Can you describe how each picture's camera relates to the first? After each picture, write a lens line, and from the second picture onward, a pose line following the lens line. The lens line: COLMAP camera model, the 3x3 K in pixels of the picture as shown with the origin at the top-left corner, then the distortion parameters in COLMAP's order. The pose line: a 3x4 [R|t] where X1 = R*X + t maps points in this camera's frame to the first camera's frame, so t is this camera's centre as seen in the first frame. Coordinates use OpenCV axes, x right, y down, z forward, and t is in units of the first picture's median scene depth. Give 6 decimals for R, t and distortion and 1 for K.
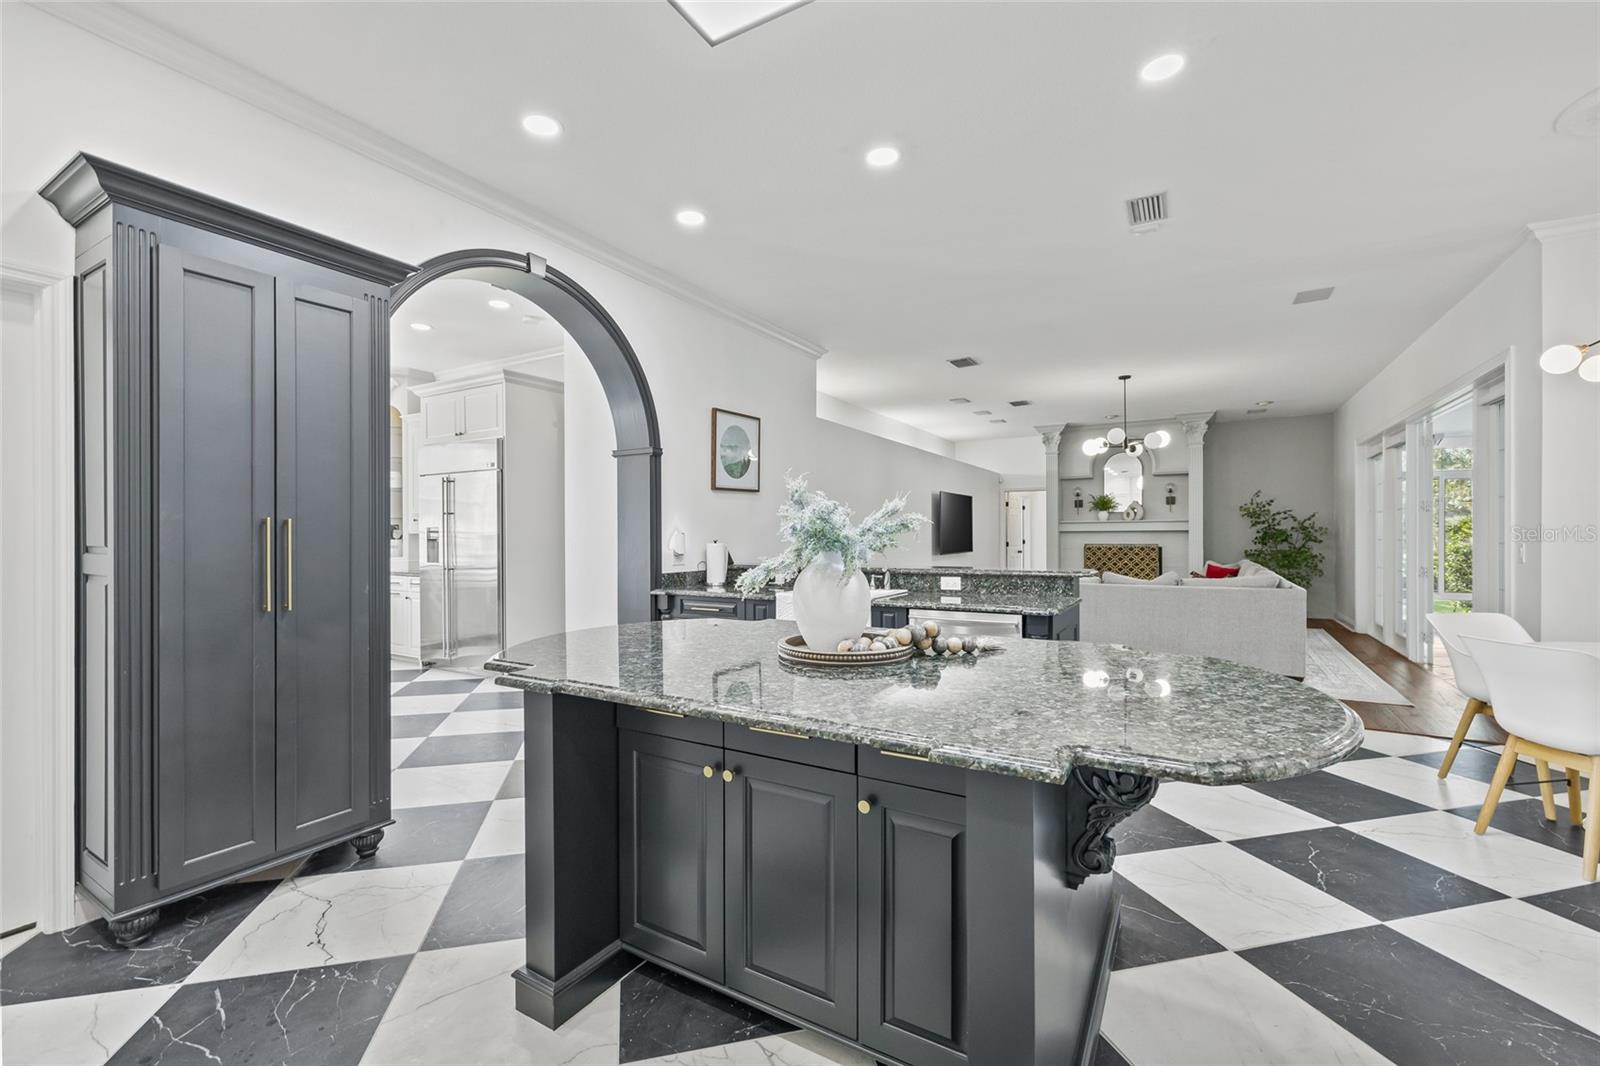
lens RADIAL K [[672.0, 0, 794.2], [0, 672.0, 536.5], [0, 0, 1]] dist [-0.000209, 0.000381]
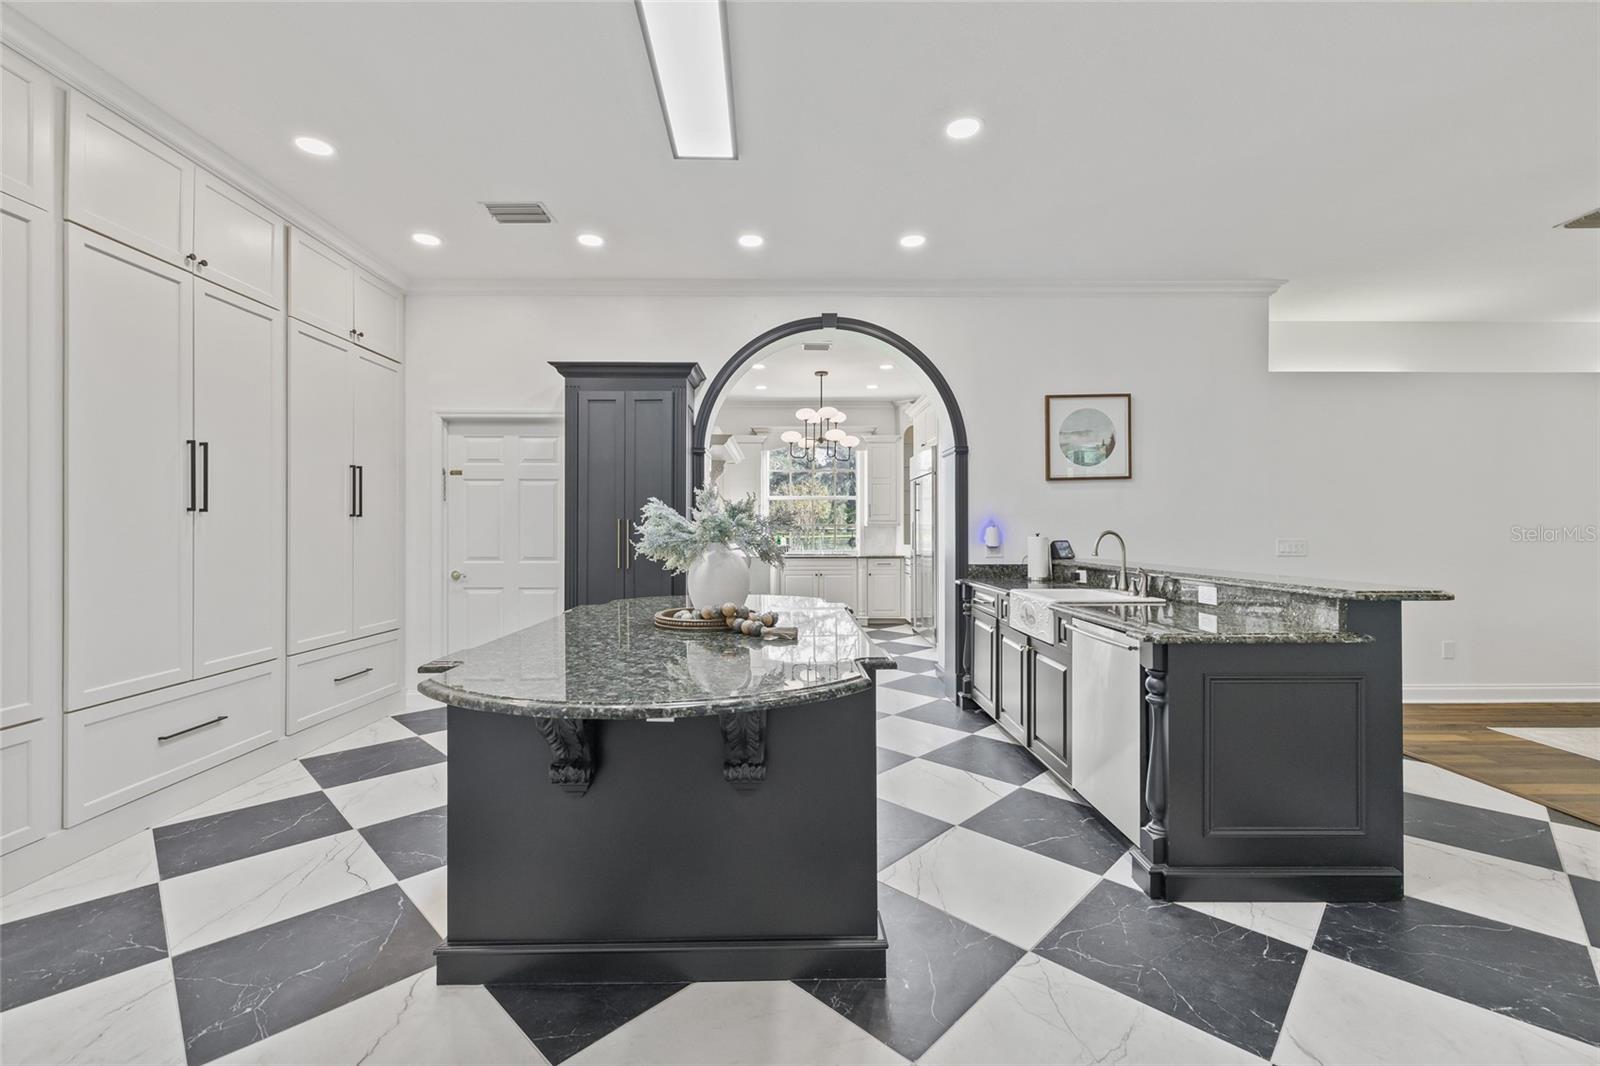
lens RADIAL K [[672.5, 0, 795.2], [0, 672.5, 527.6], [0, 0, 1]] dist [0.001162, 0.000089]
pose [[0.529447, 0.001507, -0.848342, 0.256234], [-0.001613, 0.999998, 0.000770, -0.001487], [0.848341, 0.000961, 0.529449, 0.096258]]
